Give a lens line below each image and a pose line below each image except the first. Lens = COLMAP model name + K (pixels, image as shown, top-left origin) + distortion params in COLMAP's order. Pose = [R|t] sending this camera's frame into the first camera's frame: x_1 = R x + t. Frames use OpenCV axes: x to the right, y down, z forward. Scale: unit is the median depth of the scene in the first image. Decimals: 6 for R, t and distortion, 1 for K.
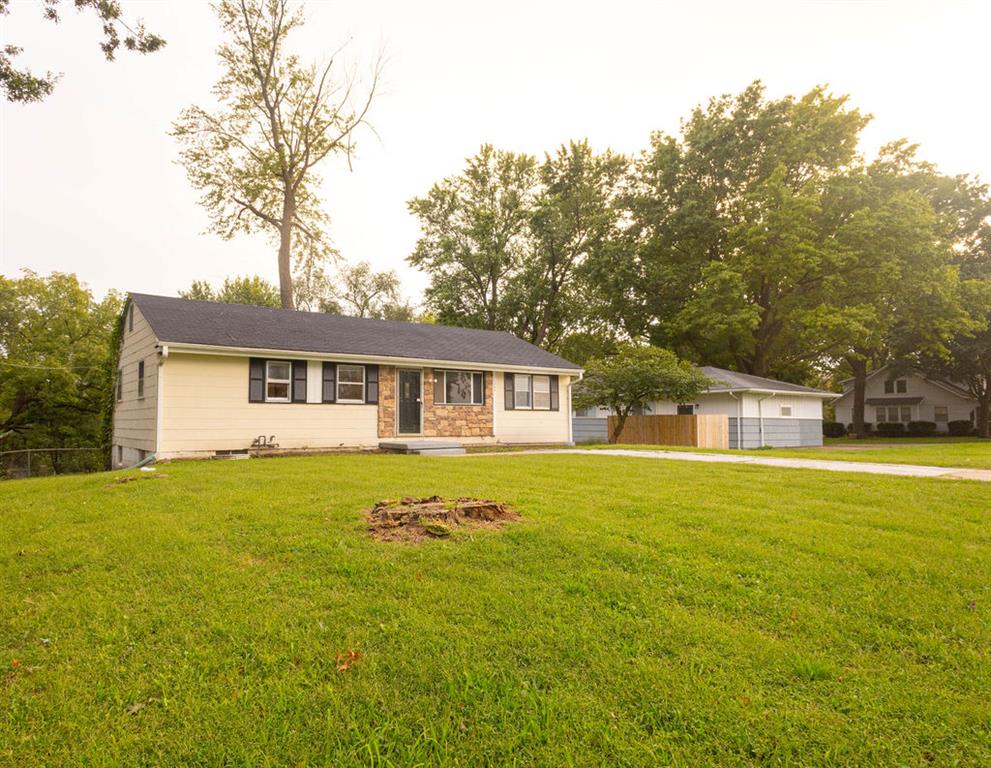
lens RADIAL K [[767.0, 0, 466.0], [0, 767.0, 384.2], [0, 0, 1]] dist [-0.003877, -0.004349]
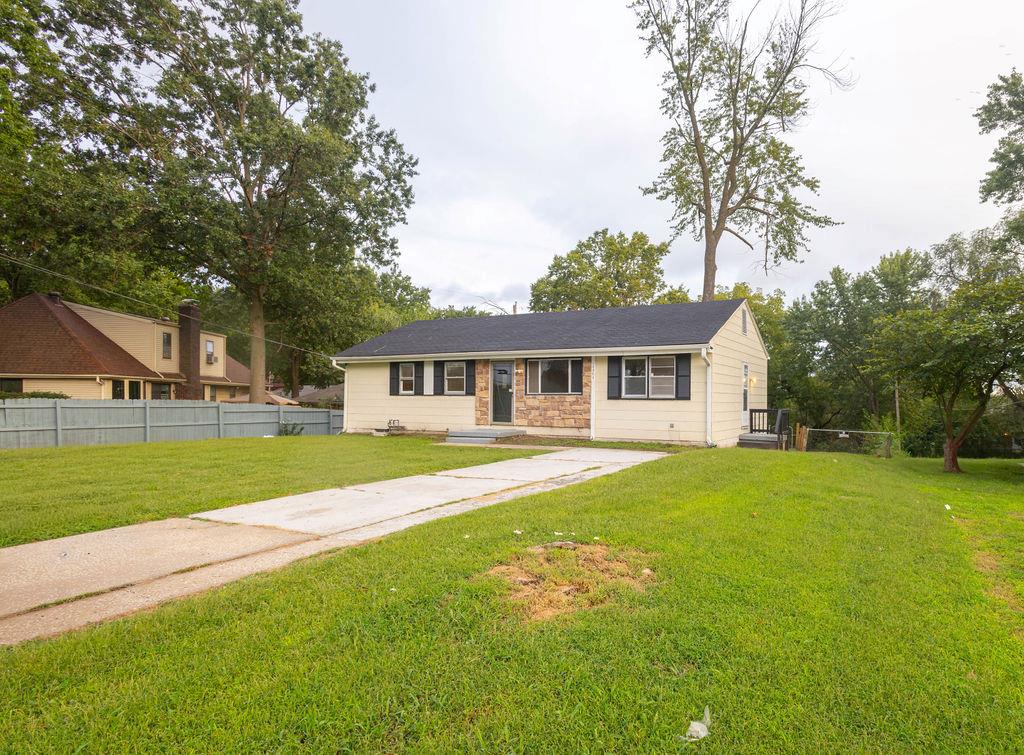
lens RADIAL K [[682.1, 0, 513.0], [0, 682.1, 389.1], [0, 0, 1]] dist [0.008182, 0.002946]
pose [[0.317710, -0.020330, -0.947970, 0.839998], [0.034263, 0.999363, -0.009949, 0.029057], [0.947569, -0.029320, 0.318205, 0.725904]]
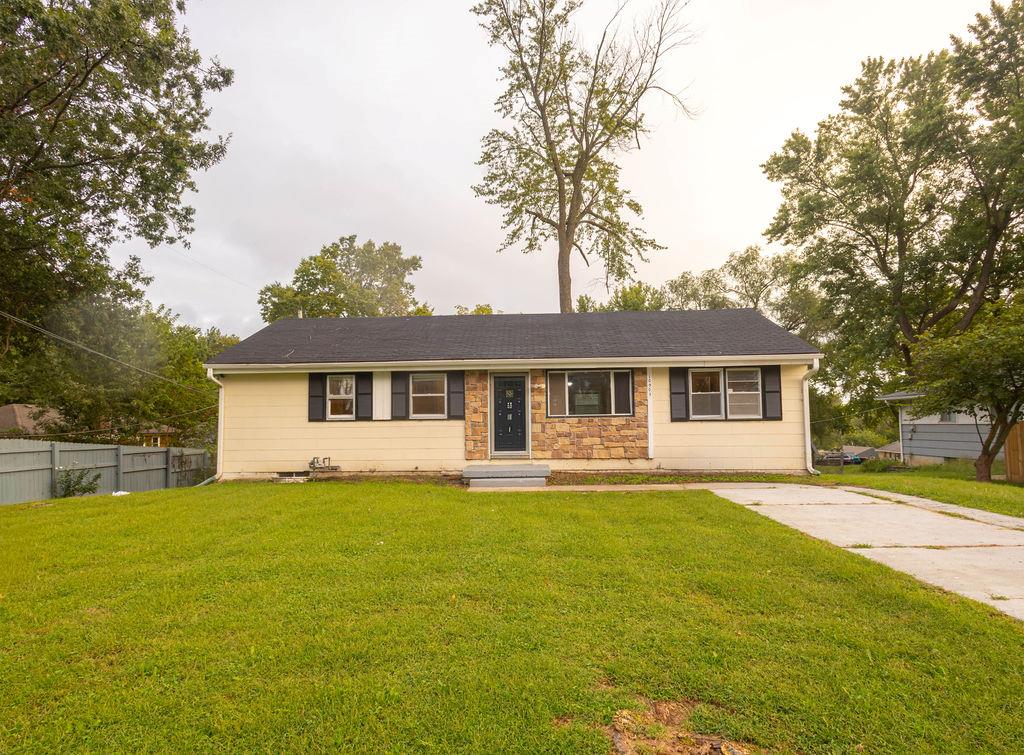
lens RADIAL K [[682.1, 0, 513.0], [0, 682.1, 389.1], [0, 0, 1]] dist [0.008182, 0.002946]
pose [[0.716993, -0.047333, -0.695471, 0.423507], [0.045899, 0.998733, -0.020654, 0.011670], [0.695567, -0.017113, 0.718257, 0.508779]]
